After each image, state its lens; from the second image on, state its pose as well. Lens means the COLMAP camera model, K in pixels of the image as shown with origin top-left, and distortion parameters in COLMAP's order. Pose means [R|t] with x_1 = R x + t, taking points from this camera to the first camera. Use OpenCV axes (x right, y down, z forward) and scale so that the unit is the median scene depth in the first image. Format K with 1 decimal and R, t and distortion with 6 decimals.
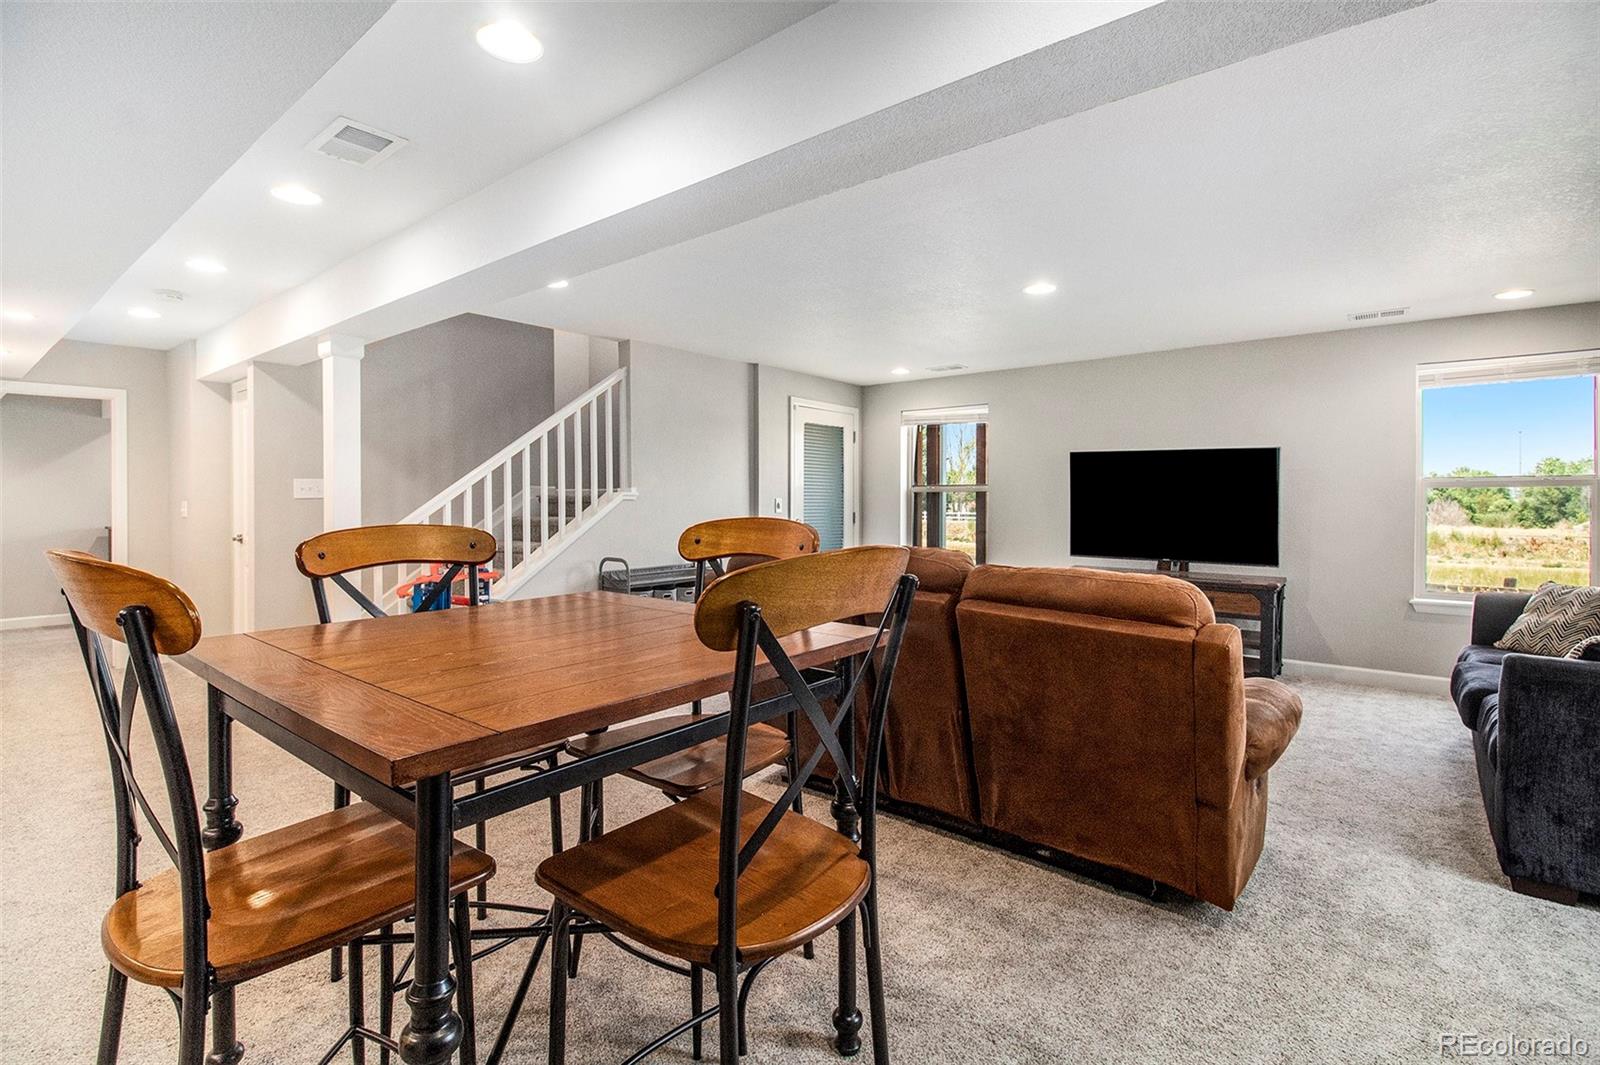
lens RADIAL K [[752.2, 0, 804.9], [0, 752.2, 506.2], [0, 0, 1]] dist [-0.000324, -0.000158]
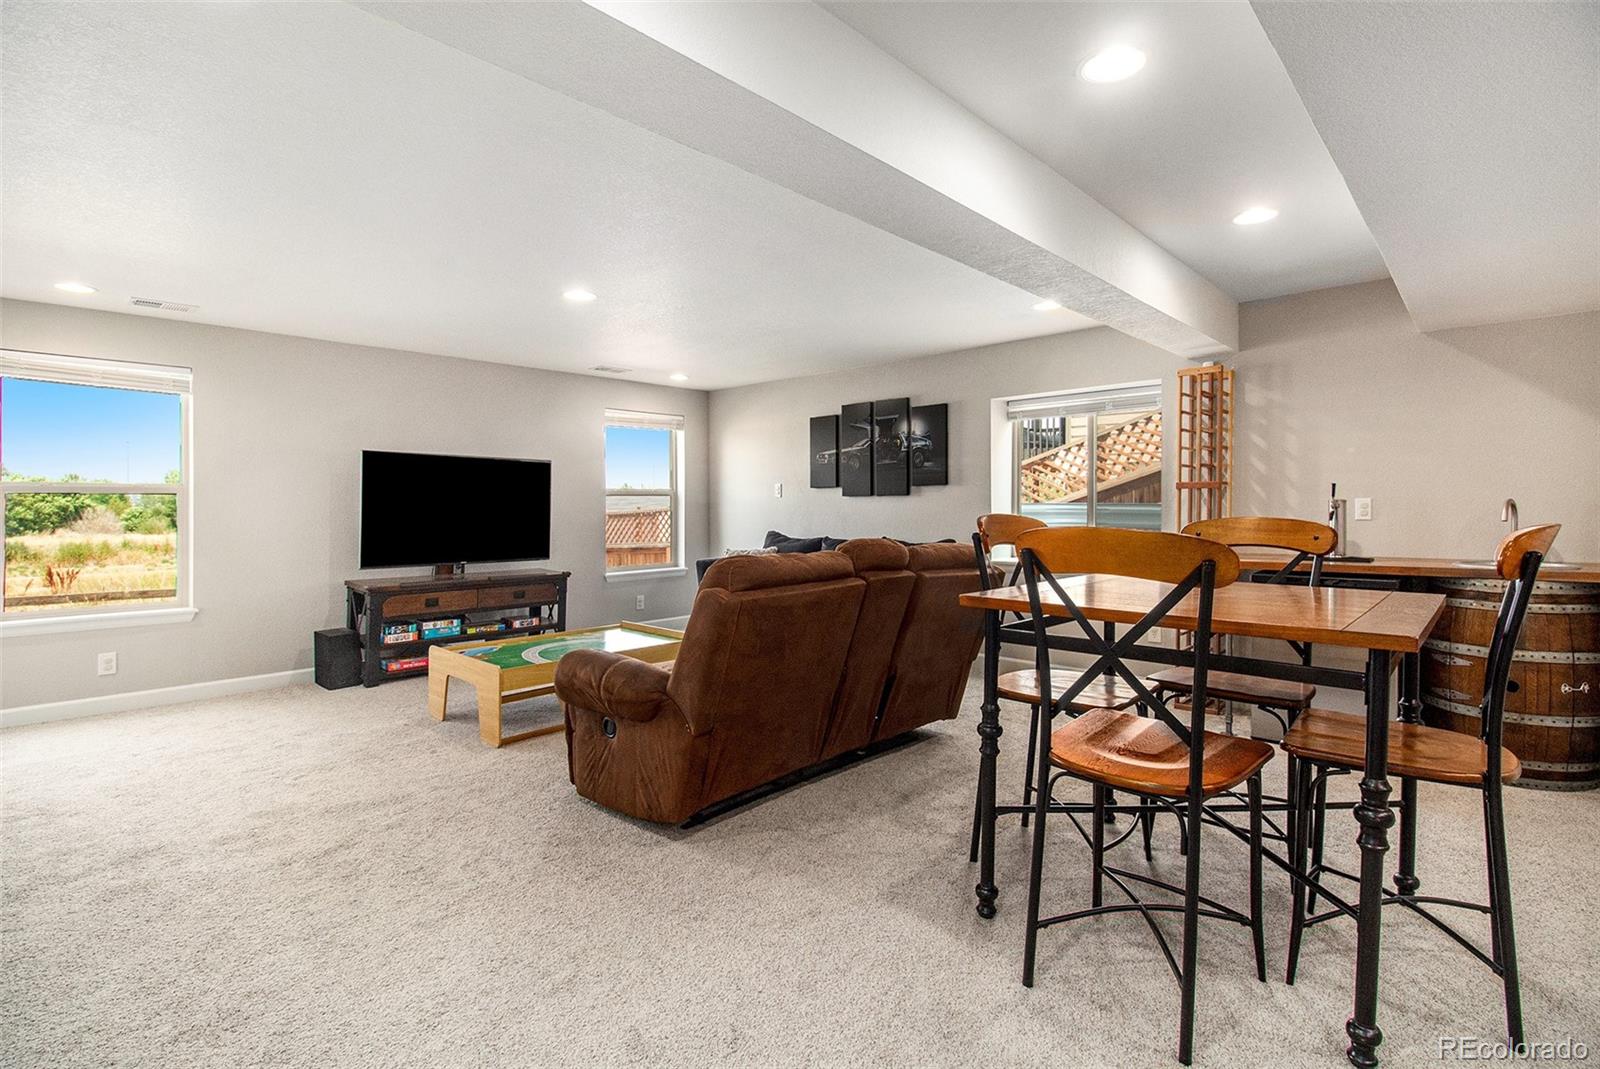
lens RADIAL K [[752.2, 0, 804.9], [0, 752.2, 508.2], [0, 0, 1]] dist [-0.000324, -0.000158]
pose [[0.078522, -0.007605, 0.996883, -0.533571], [0.015596, 0.999858, 0.006399, -0.002886], [-0.996790, 0.015045, 0.078629, 0.484815]]
